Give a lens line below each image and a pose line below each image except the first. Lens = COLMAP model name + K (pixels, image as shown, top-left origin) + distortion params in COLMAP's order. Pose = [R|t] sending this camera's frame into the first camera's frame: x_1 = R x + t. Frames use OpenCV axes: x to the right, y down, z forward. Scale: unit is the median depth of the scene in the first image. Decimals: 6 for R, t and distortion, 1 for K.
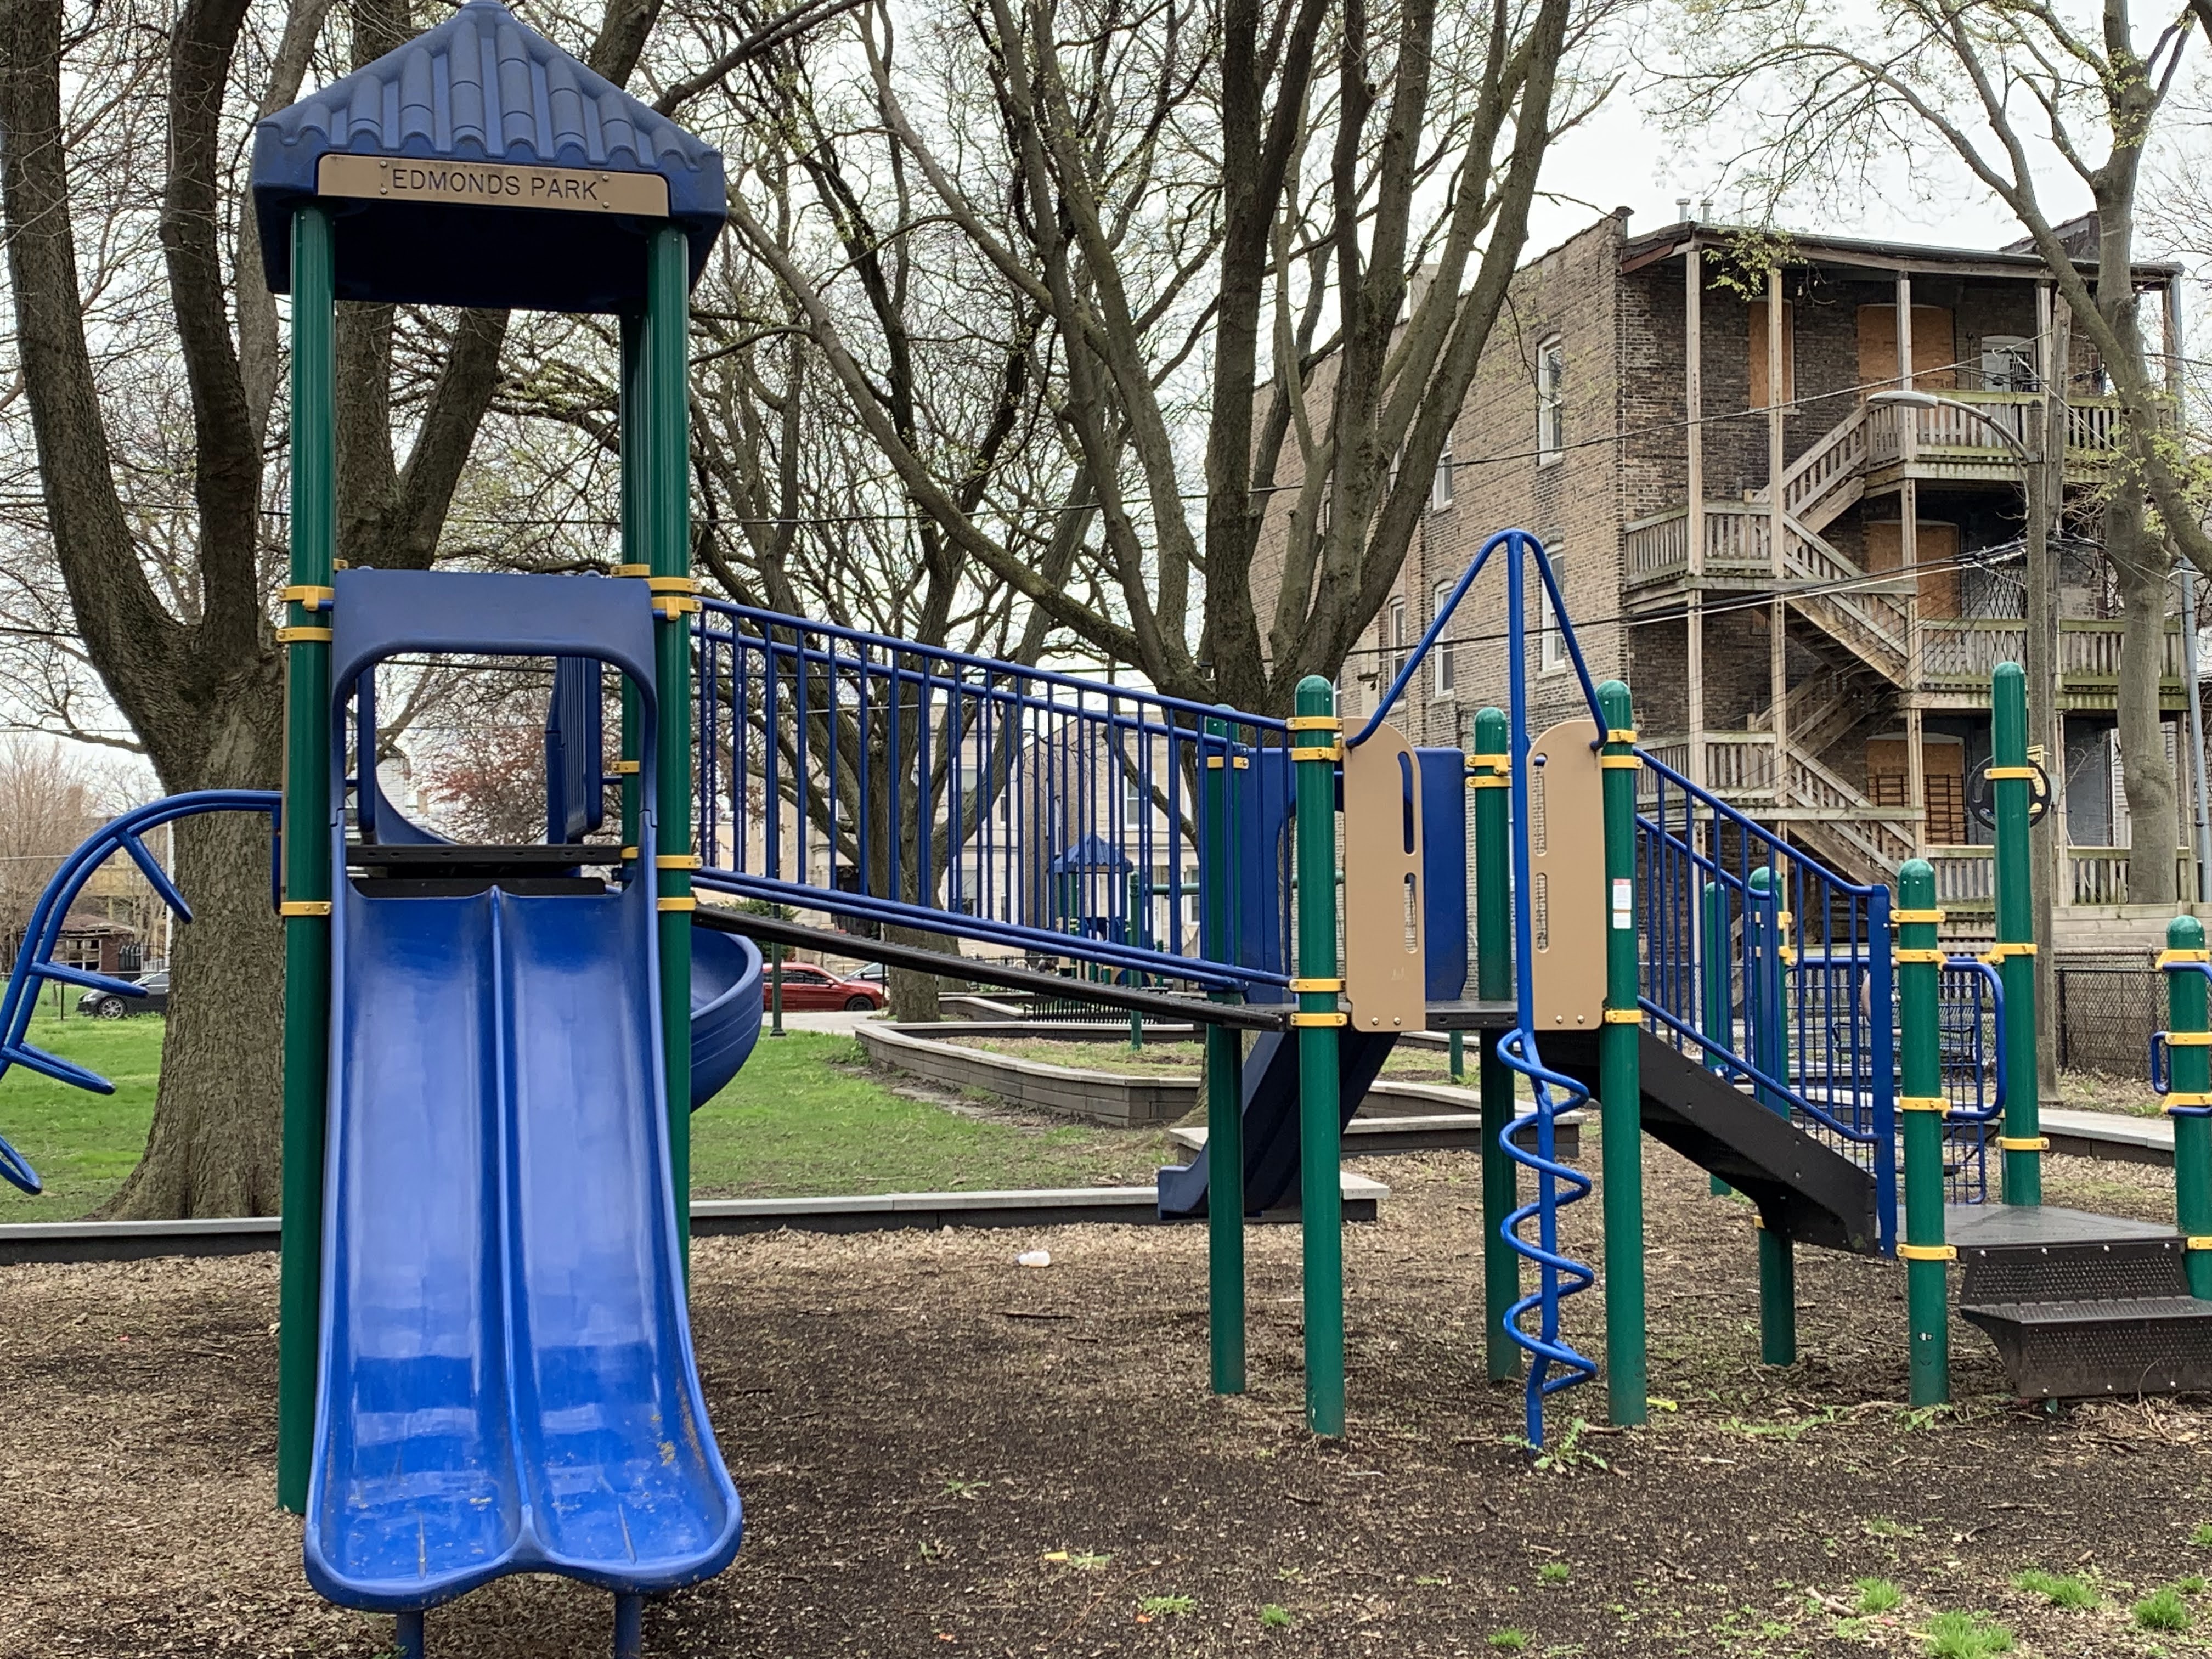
lens RADIAL K [[2753.9, 0, 1110.0], [0, 2753.9, 817.1], [0, 0, 1]] dist [0.077455, 0.000000]
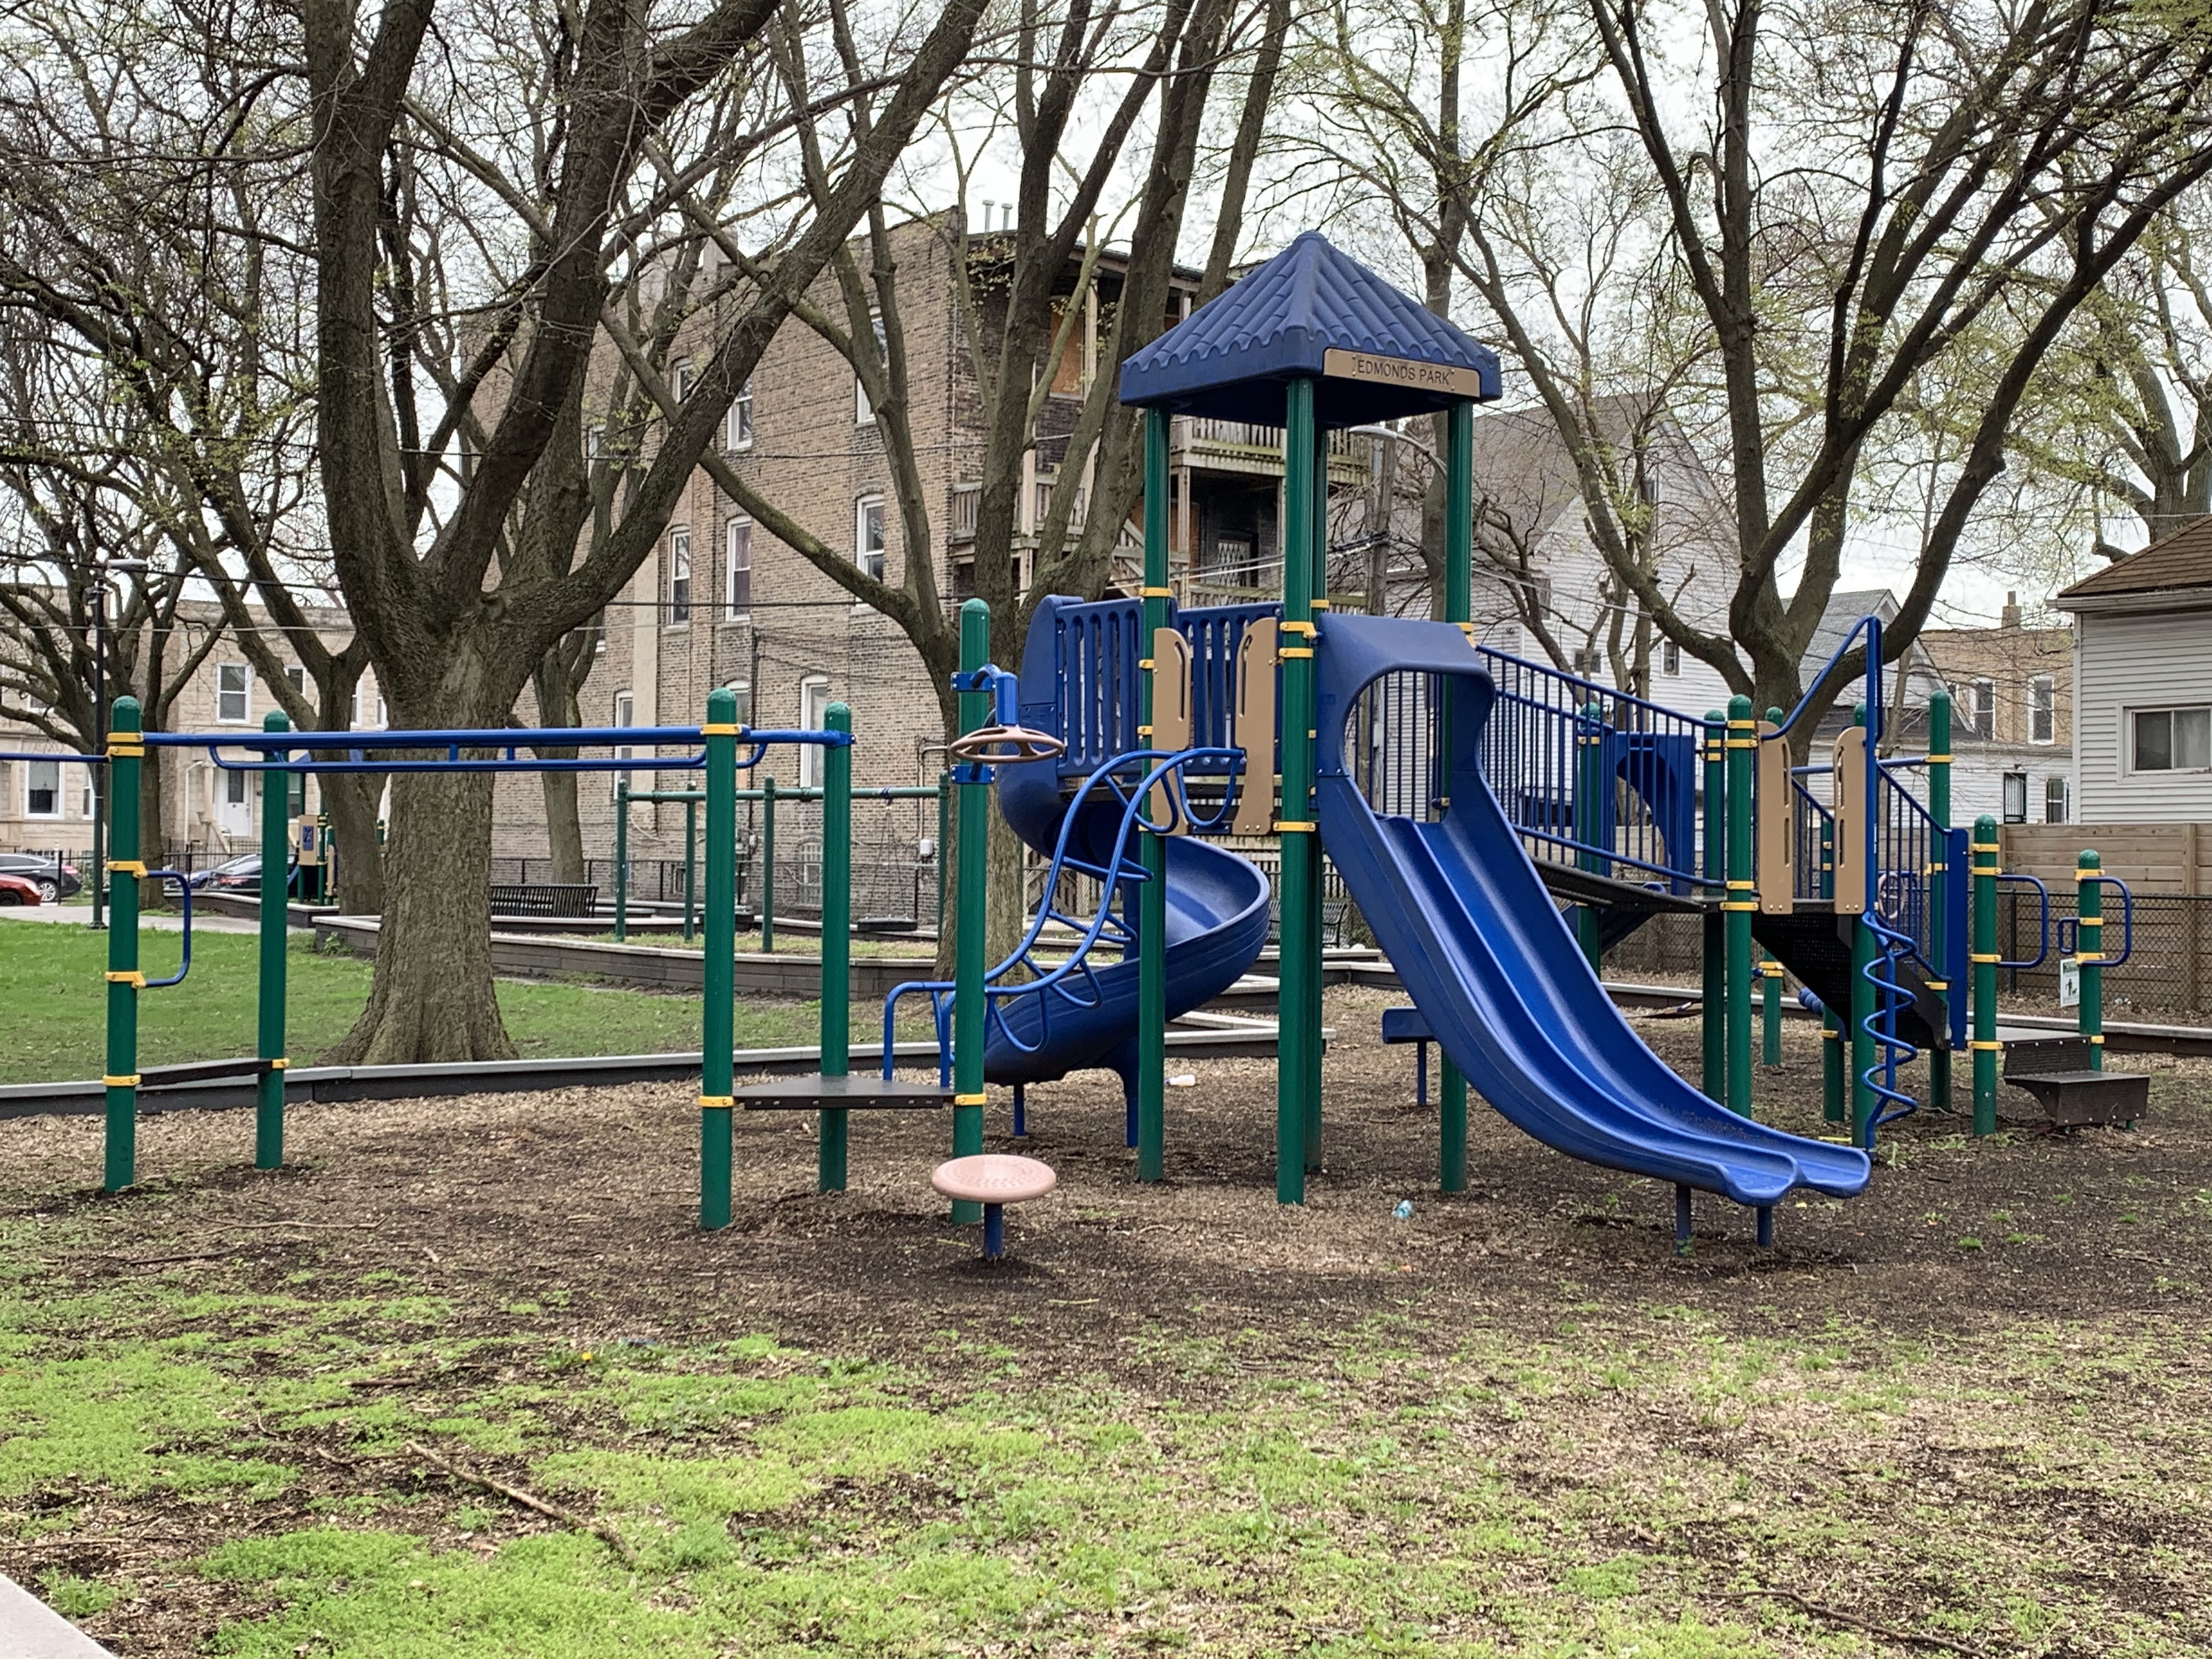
lens RADIAL K [[2753.9, 0, 1115.2], [0, 2753.9, 814.0], [0, 0, 1]] dist [0.077455, 0.000000]
pose [[0.917922, 0.022412, 0.396127, -0.693526], [-0.035732, 0.999016, 0.026277, -0.008220], [-0.395149, -0.038275, 0.917820, -0.271299]]
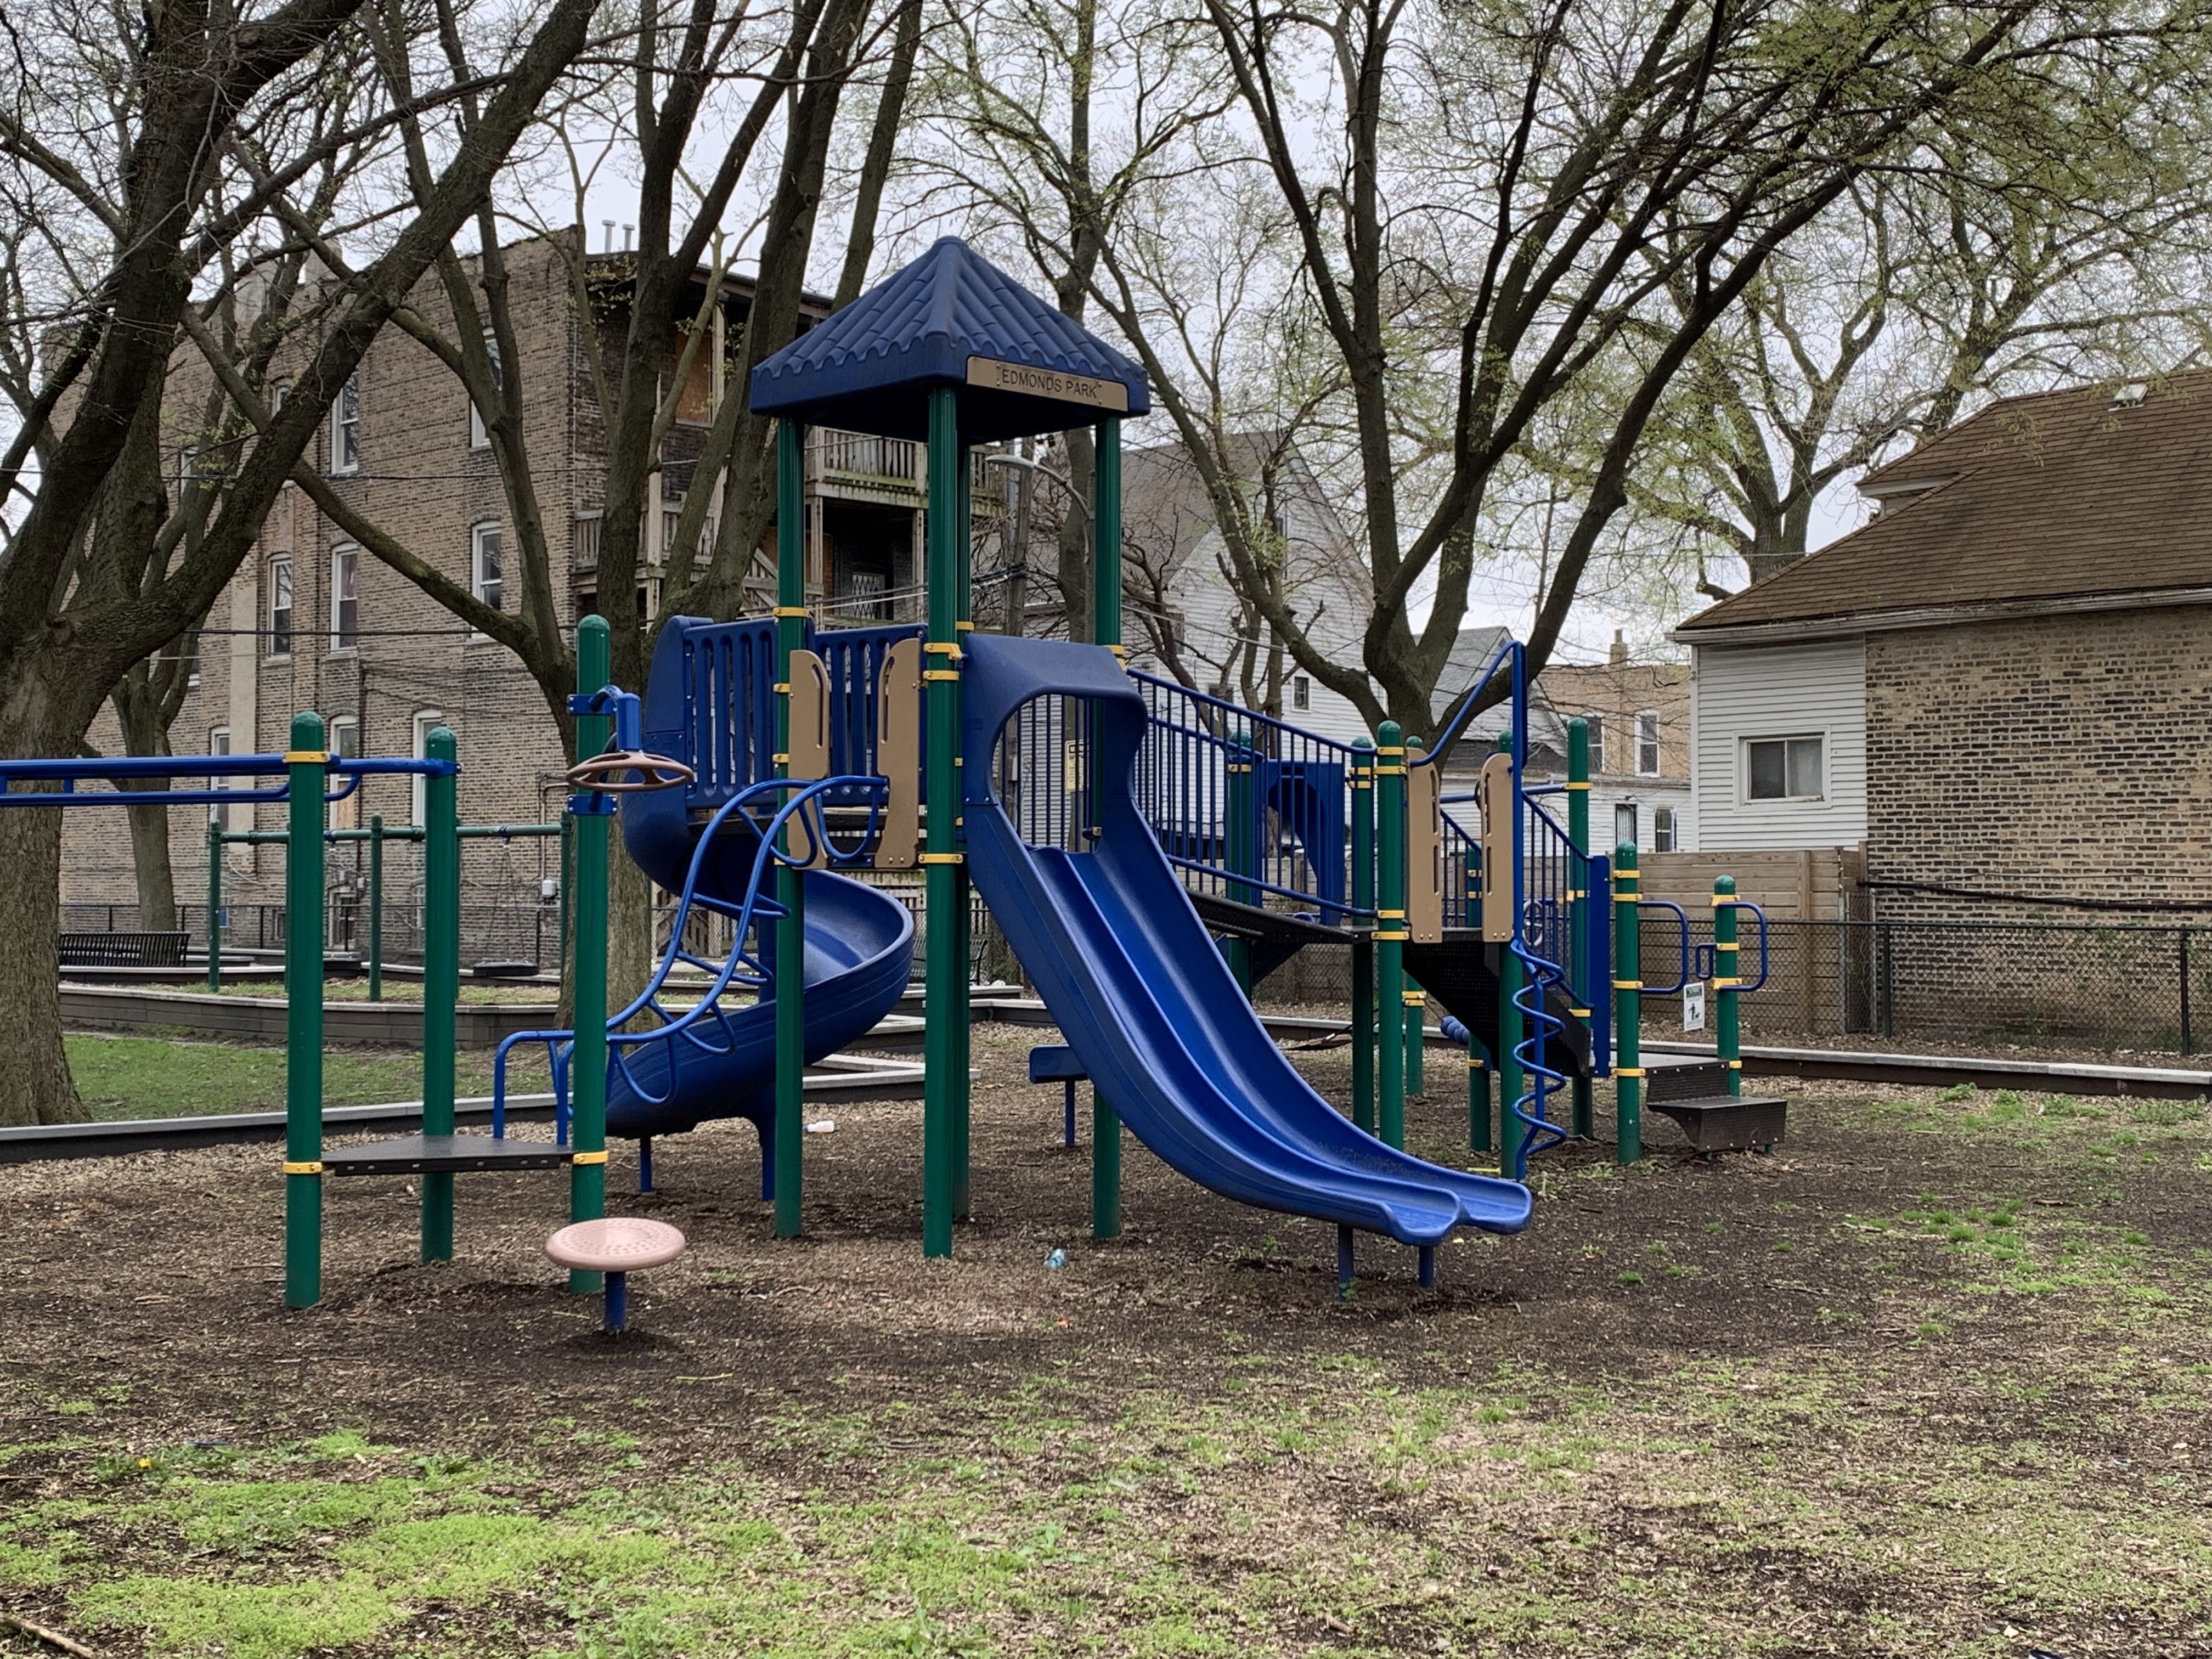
lens RADIAL K [[2753.9, 0, 1128.6], [0, 2753.9, 823.9], [0, 0, 1]] dist [0.077455, 0.000000]
pose [[0.855390, 0.019738, 0.517609, -0.672147], [-0.030263, 0.999471, 0.011898, -0.004771], [-0.517100, -0.025842, 0.855534, -0.222214]]
